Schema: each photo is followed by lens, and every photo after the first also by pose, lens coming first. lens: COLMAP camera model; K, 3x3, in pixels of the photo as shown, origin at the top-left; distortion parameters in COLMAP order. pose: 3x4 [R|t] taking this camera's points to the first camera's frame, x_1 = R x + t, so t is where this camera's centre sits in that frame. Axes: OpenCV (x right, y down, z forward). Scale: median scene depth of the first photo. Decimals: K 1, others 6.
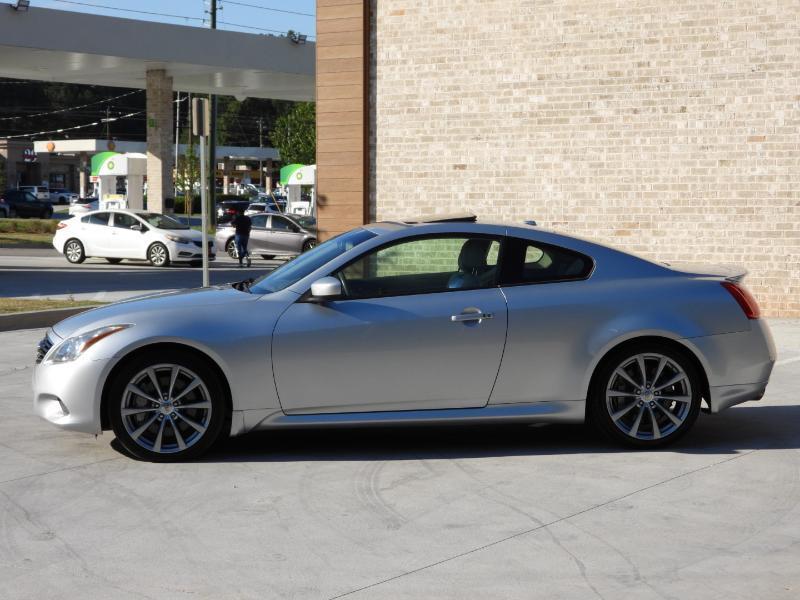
lens RADIAL K [[1955.7, 0, 400.0], [0, 1955.7, 300.0], [0, 0, 1]] dist [0.041042, 0.046577]
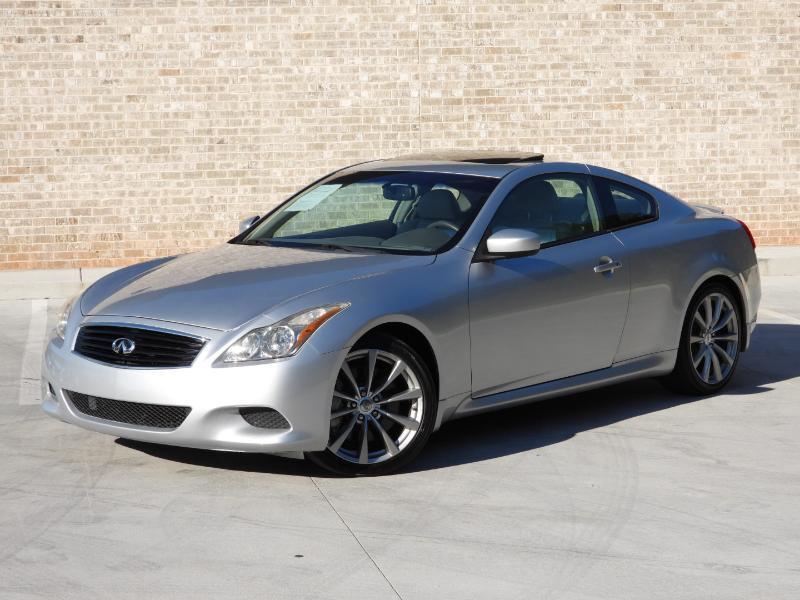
lens RADIAL K [[1955.7, 0, 400.0], [0, 1955.7, 300.0], [0, 0, 1]] dist [0.041042, 0.046577]
pose [[0.721130, -0.073785, 0.688859, -0.380845], [0.054722, 0.997272, 0.049534, -0.014722], [-0.690635, 0.001975, 0.723201, 0.253326]]
